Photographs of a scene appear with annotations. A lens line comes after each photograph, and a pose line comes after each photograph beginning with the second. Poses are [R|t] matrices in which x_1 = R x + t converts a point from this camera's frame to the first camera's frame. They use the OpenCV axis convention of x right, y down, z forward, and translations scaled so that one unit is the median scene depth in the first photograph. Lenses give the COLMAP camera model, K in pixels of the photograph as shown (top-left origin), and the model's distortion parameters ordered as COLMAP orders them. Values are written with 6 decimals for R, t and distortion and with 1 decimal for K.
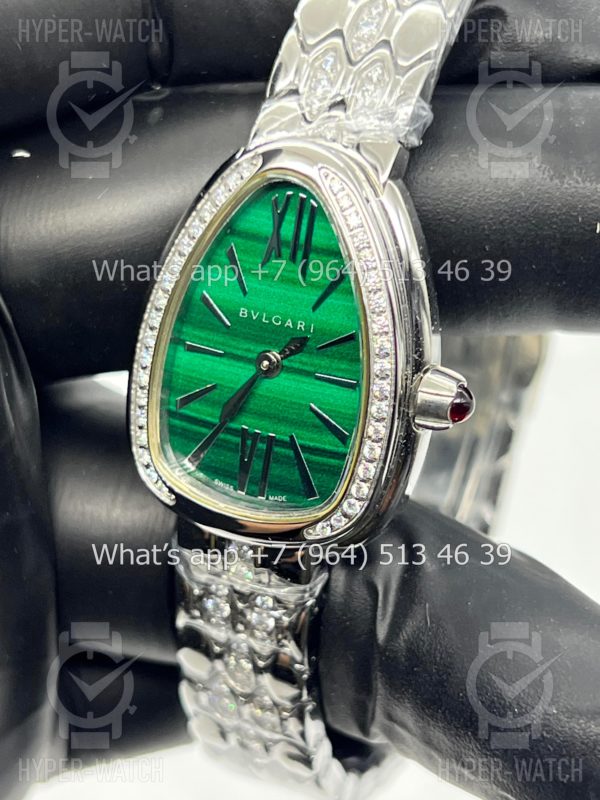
lens RADIAL K [[1809.8, 0, 299.1], [0, 1809.8, 361.3], [0, 0, 1]] dist [0.225010, 0.165693]
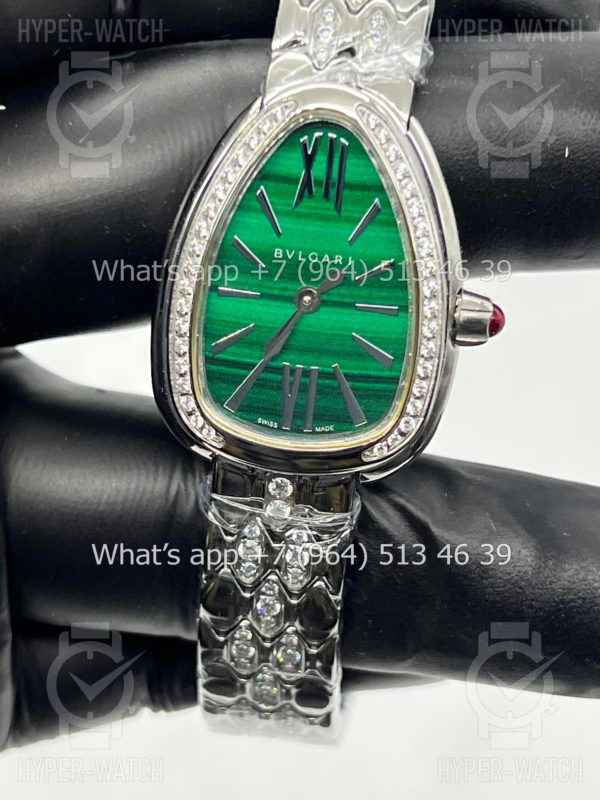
lens RADIAL K [[1809.8, 0, 299.1], [0, 1809.8, 361.3], [0, 0, 1]] dist [0.225010, 0.165693]
pose [[0.944671, -0.081390, 0.317761, -0.355839], [0.099128, 0.994269, -0.040030, 0.077886], [-0.312682, 0.069314, 0.947325, 0.016371]]
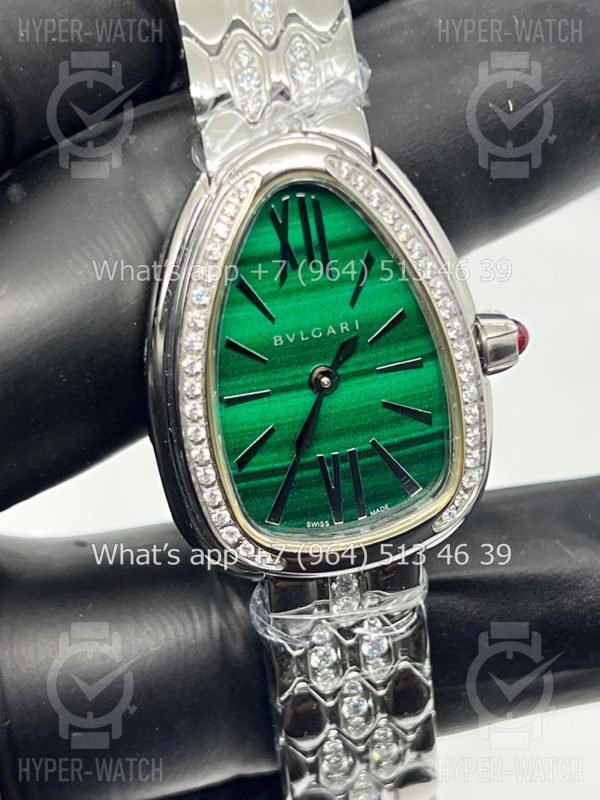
lens RADIAL K [[1809.8, 0, 299.1], [0, 1809.8, 361.3], [0, 0, 1]] dist [0.225010, 0.165693]
pose [[0.784533, -0.383767, 0.487064, -0.473035], [0.384601, 0.917289, 0.103259, -0.107725], [-0.486406, 0.106315, 0.867241, 0.204496]]
